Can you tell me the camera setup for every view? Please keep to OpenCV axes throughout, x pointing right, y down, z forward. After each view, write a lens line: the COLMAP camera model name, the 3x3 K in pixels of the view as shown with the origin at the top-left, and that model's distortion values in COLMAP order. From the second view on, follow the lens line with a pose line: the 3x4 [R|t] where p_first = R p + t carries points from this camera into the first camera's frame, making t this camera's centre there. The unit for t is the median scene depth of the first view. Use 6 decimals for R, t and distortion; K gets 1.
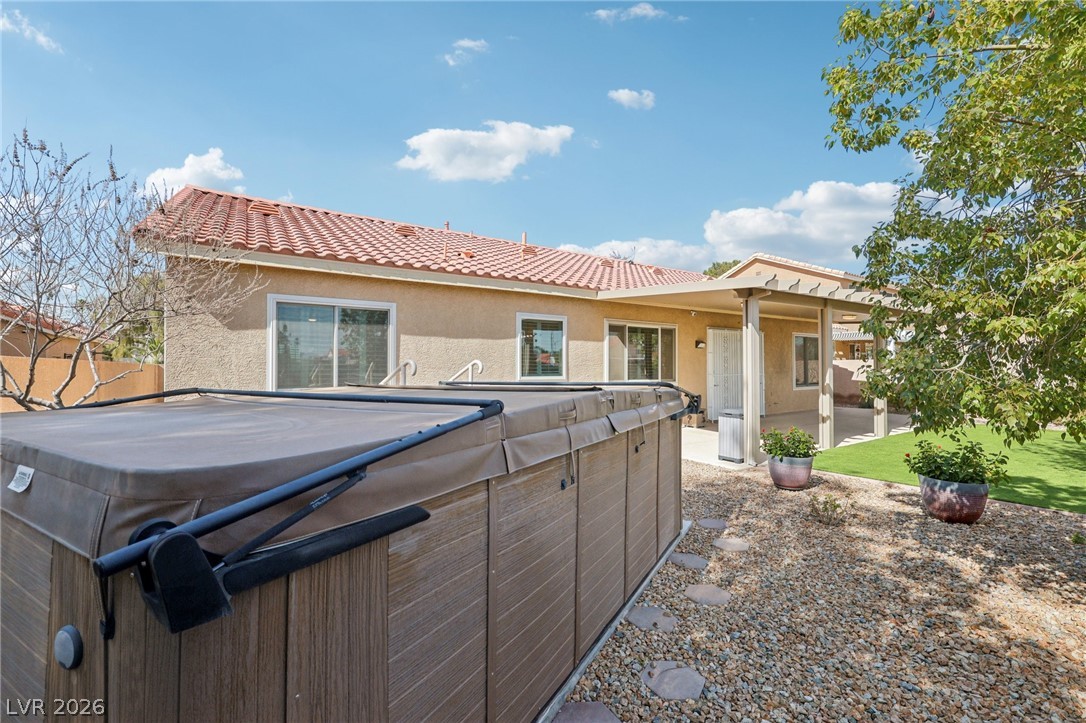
lens RADIAL K [[454.6, 0, 542.4], [0, 454.6, 359.5], [0, 0, 1]] dist [0.000185, 0.000178]
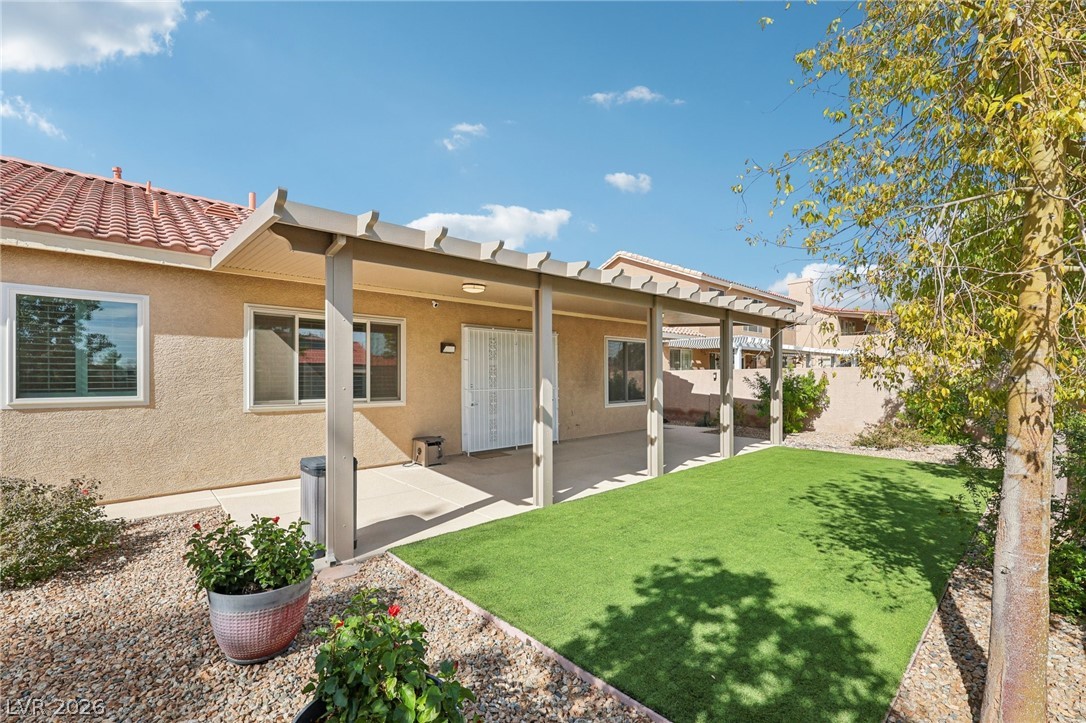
lens RADIAL K [[463.7, 0, 543.5], [0, 463.7, 372.0], [0, 0, 1]] dist [0.002961, 0.000150]
pose [[0.987494, -0.000144, 0.157656, 0.299572], [-0.000492, 0.999992, 0.004000, 0.001572], [-0.157655, -0.004028, 0.987486, 0.199059]]
